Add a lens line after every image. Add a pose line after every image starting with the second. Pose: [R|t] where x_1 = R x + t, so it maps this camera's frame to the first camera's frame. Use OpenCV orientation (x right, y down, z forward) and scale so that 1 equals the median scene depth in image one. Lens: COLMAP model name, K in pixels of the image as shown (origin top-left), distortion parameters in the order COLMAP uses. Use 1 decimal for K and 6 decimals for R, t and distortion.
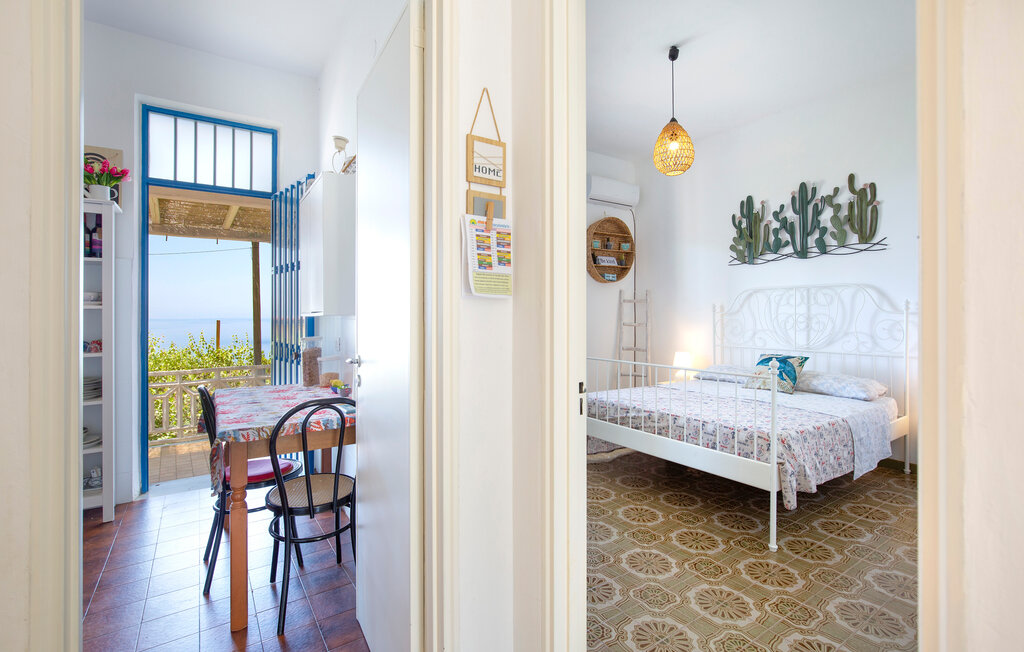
lens RADIAL K [[463.7, 0, 538.5], [0, 463.7, 306.5], [0, 0, 1]] dist [-0.010696, 0.000026]
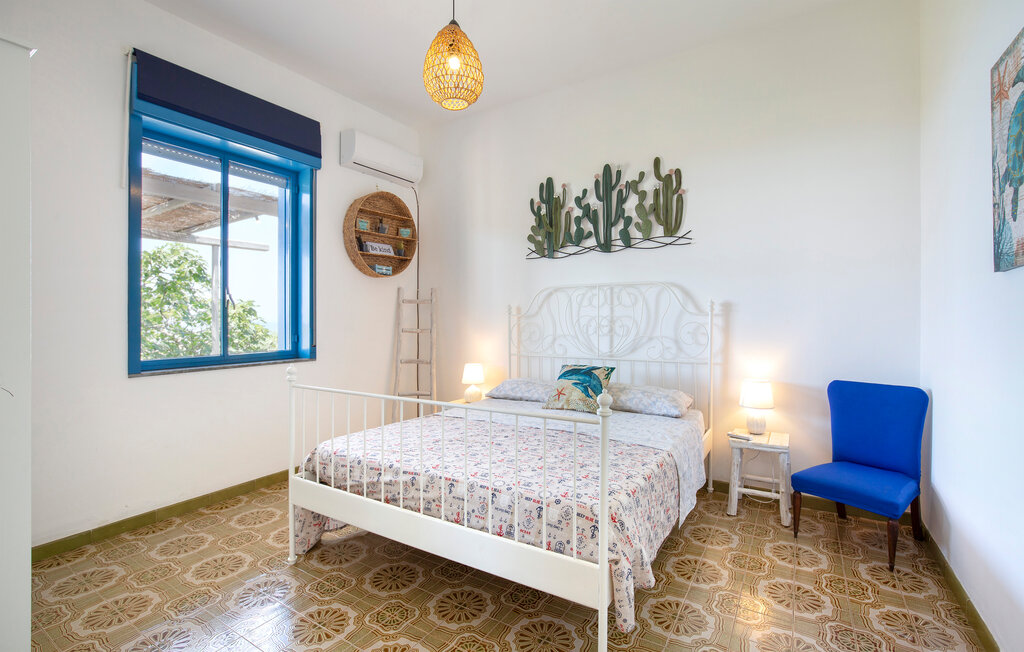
lens RADIAL K [[463.7, 0, 538.5], [0, 463.7, 306.5], [0, 0, 1]] dist [-0.010696, 0.000026]
pose [[0.910932, 0.005890, 0.412514, 0.104120], [-0.002237, 0.999954, -0.009337, 0.006270], [-0.412550, 0.007583, 0.910903, 0.277379]]
